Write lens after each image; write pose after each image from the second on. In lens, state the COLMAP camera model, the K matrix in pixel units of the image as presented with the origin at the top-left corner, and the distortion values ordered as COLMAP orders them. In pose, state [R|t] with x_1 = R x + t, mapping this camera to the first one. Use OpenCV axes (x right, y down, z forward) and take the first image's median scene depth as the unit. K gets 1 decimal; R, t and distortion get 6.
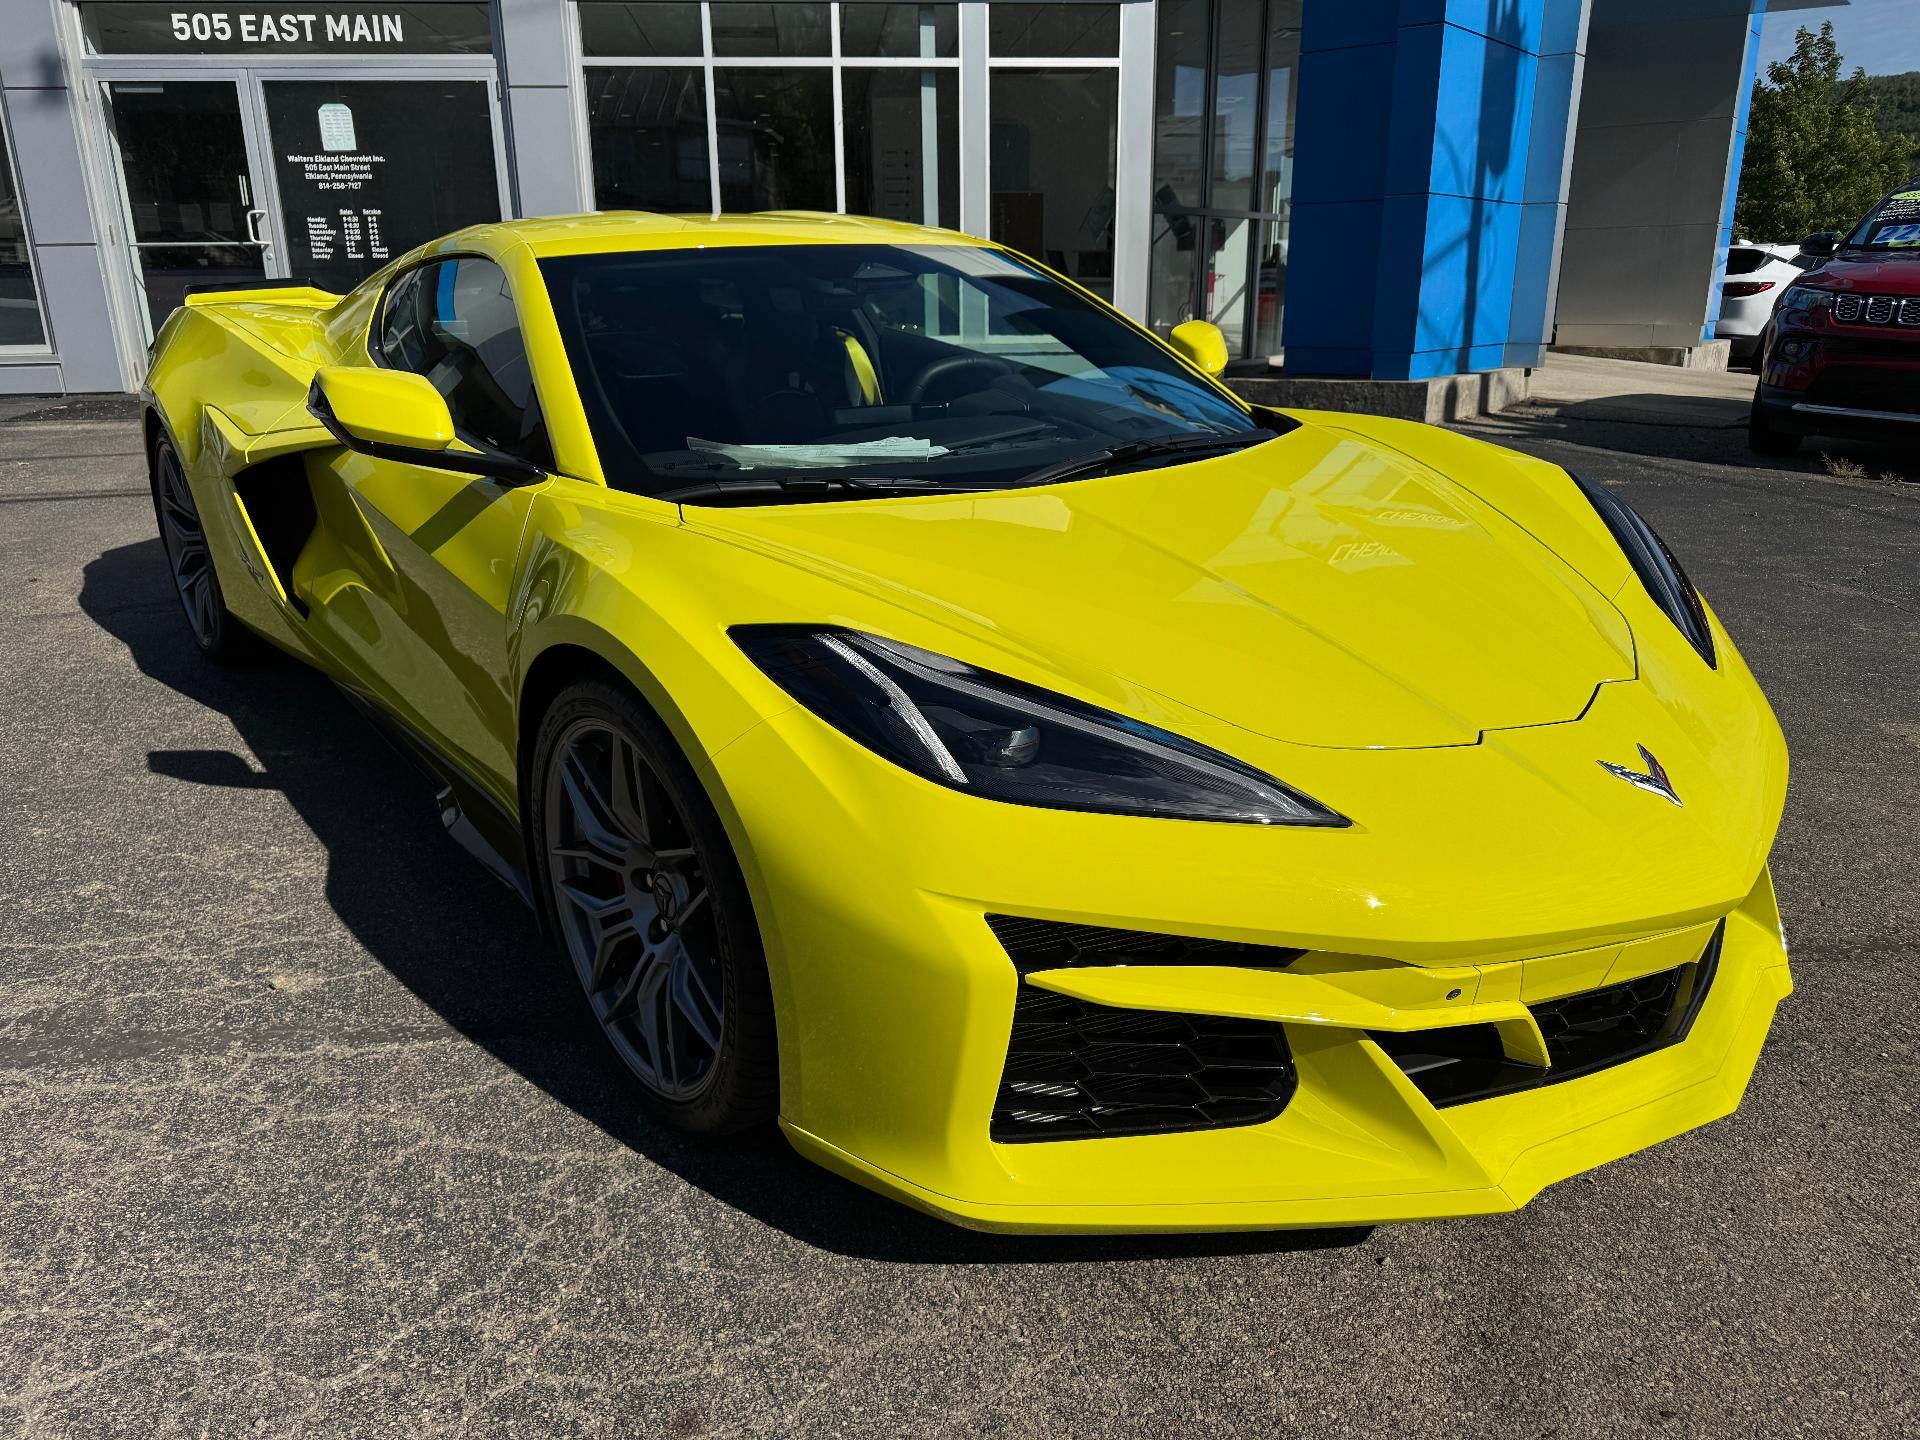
lens RADIAL K [[1361.6, 0, 954.2], [0, 1361.6, 720.8], [0, 0, 1]] dist [0.030720, -0.036682]
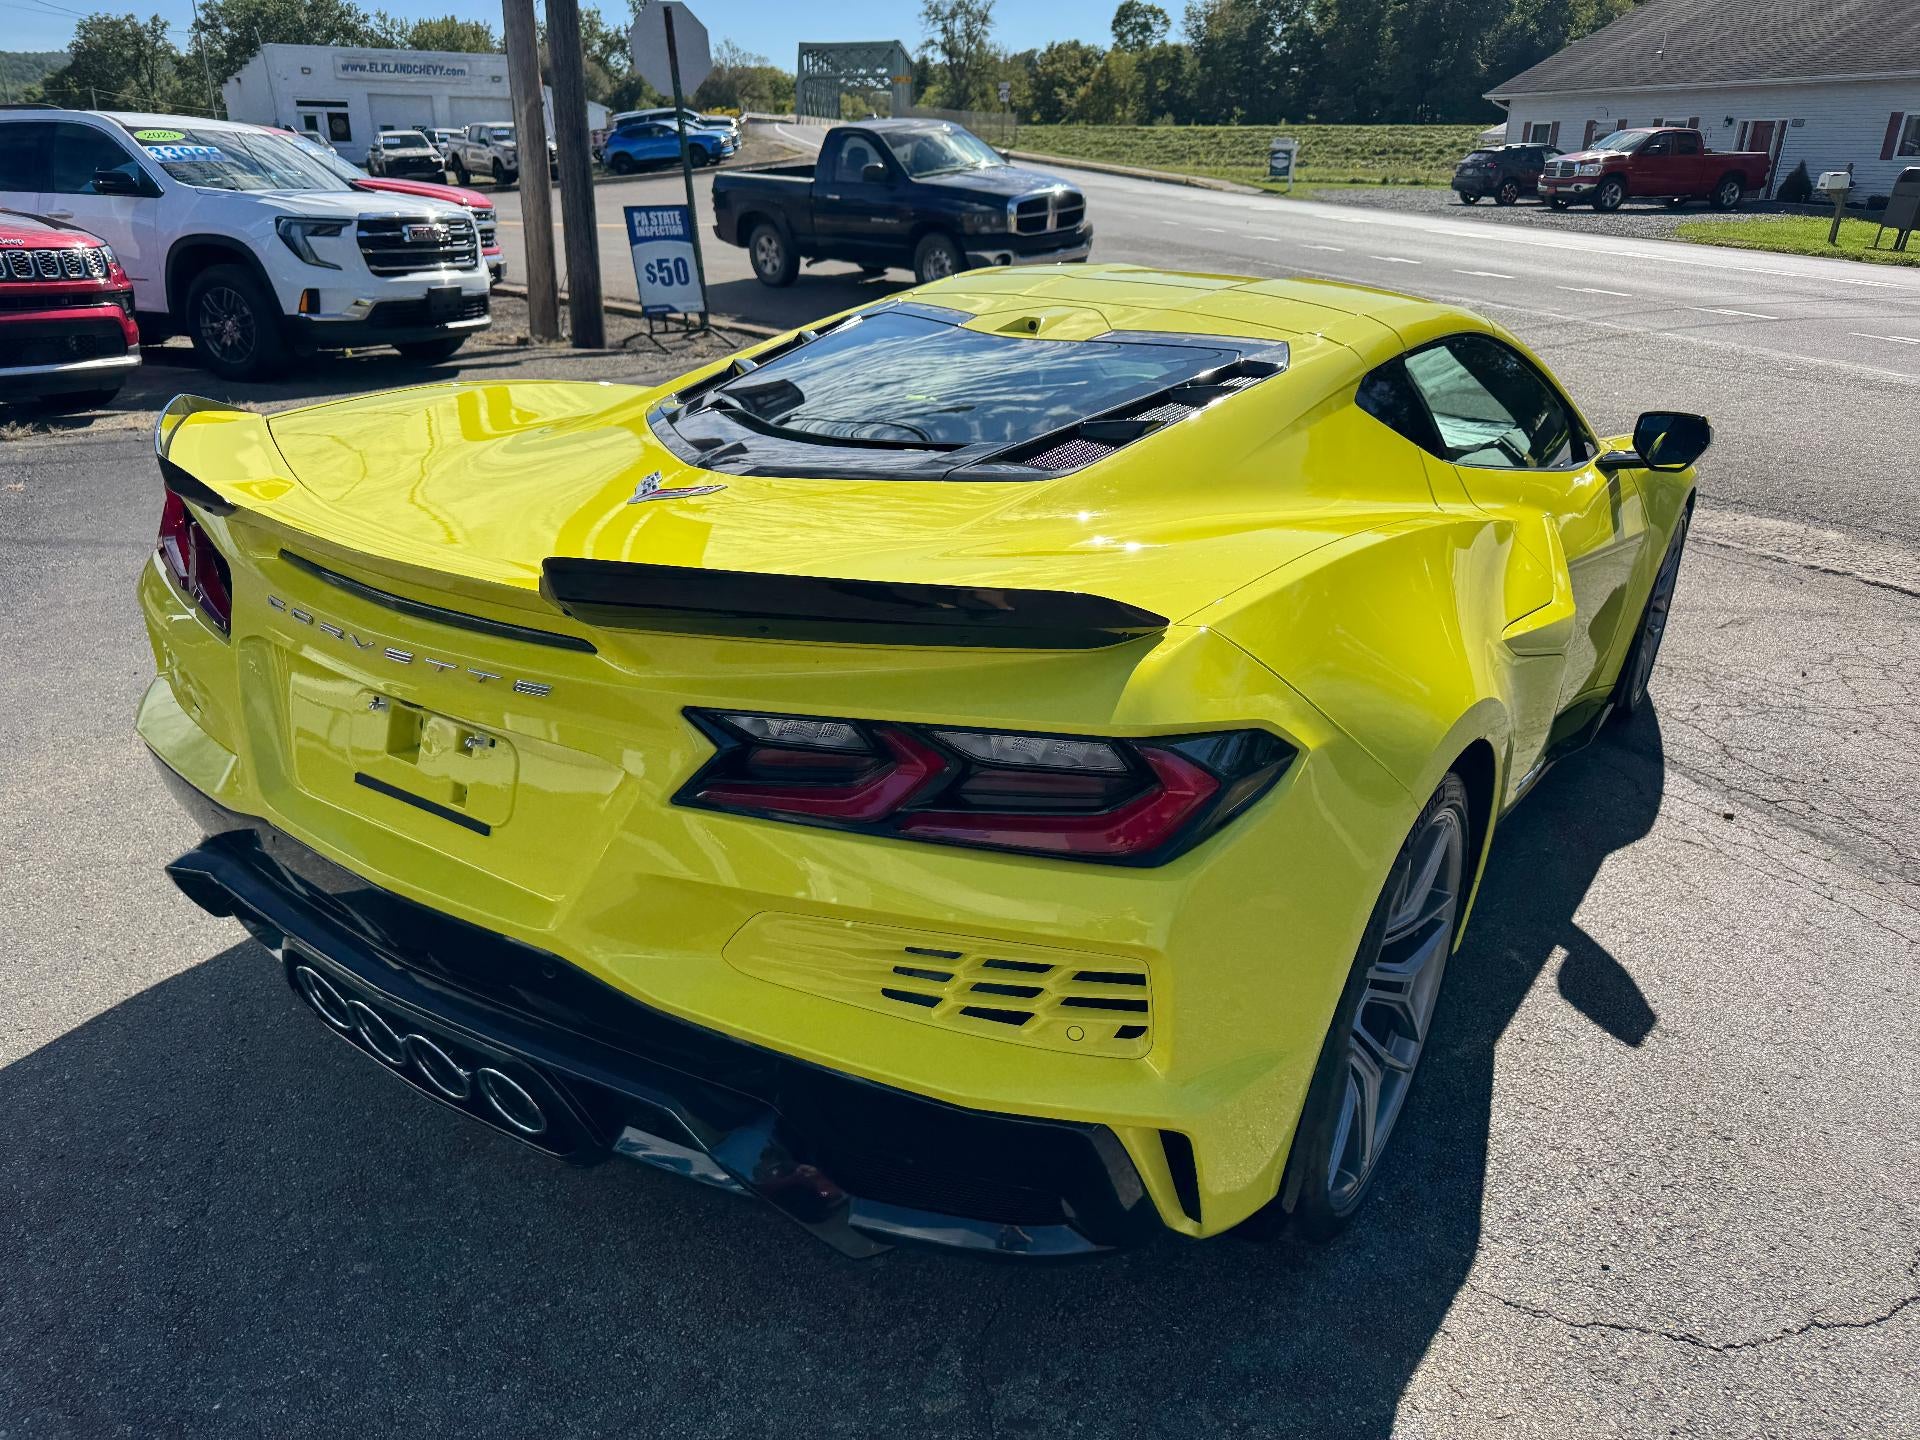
lens RADIAL K [[1381.0, 0, 969.2], [0, 1381.0, 721.4], [0, 0, 1]] dist [0.003878, -0.011471]
pose [[-0.306036, -0.355344, 0.883217, -0.447539], [0.276744, 0.854462, 0.439667, -0.232000], [-0.910909, 0.378979, -0.163157, 0.575801]]
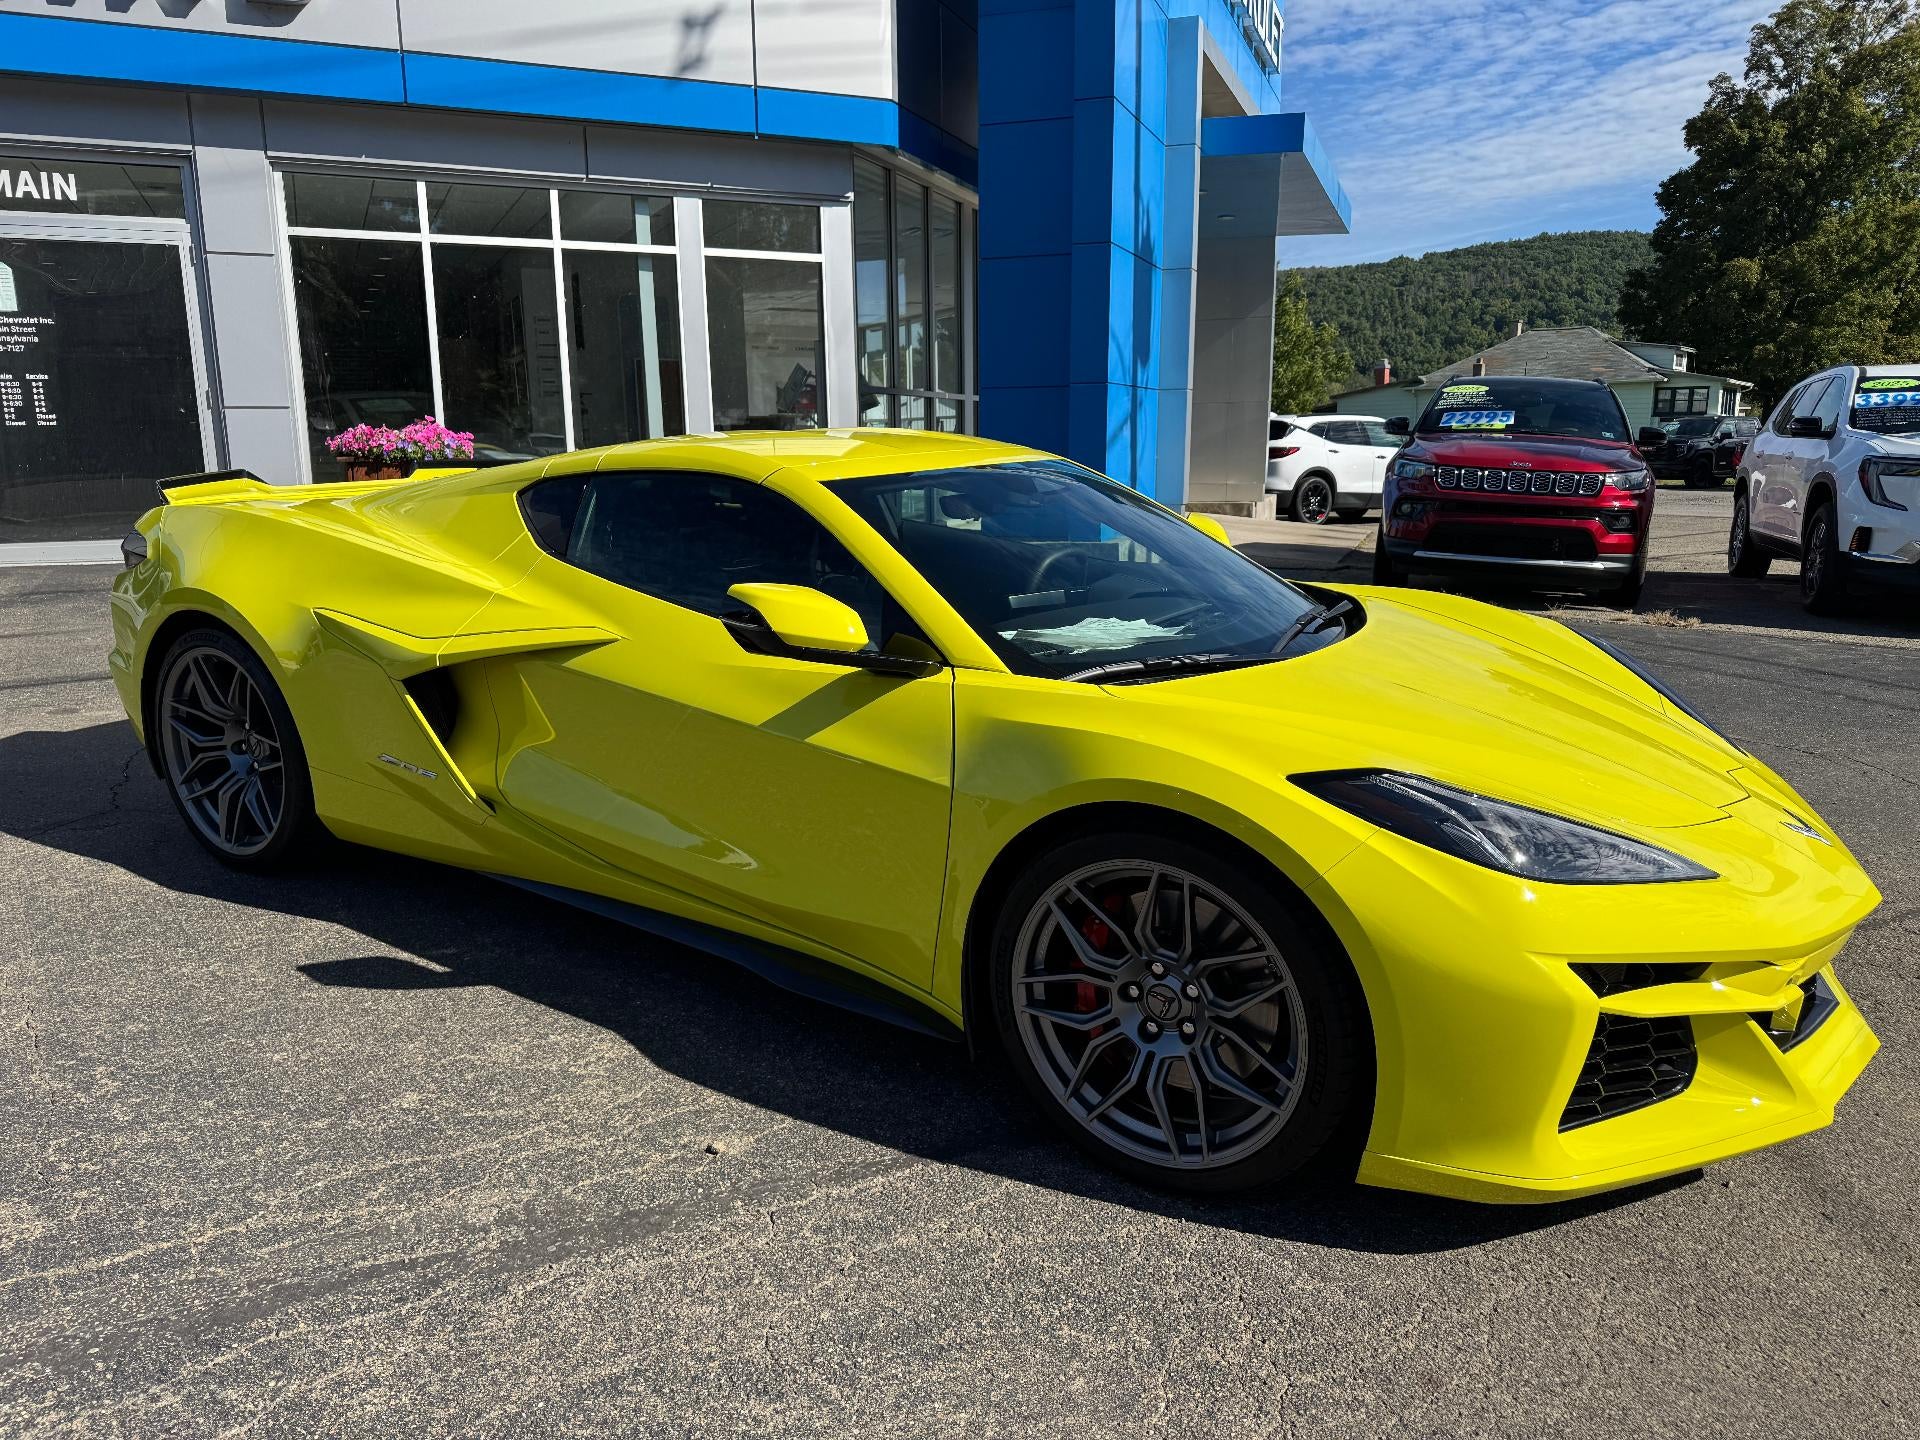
lens RADIAL K [[1367.1, 0, 968.3], [0, 1367.1, 711.5], [0, 0, 1]] dist [0.003682, 0.001831]
pose [[0.942045, -0.061885, 0.329730, -0.186997], [0.097596, 0.990885, -0.092860, -0.008137], [-0.320977, 0.119658, 0.939497, -0.030672]]
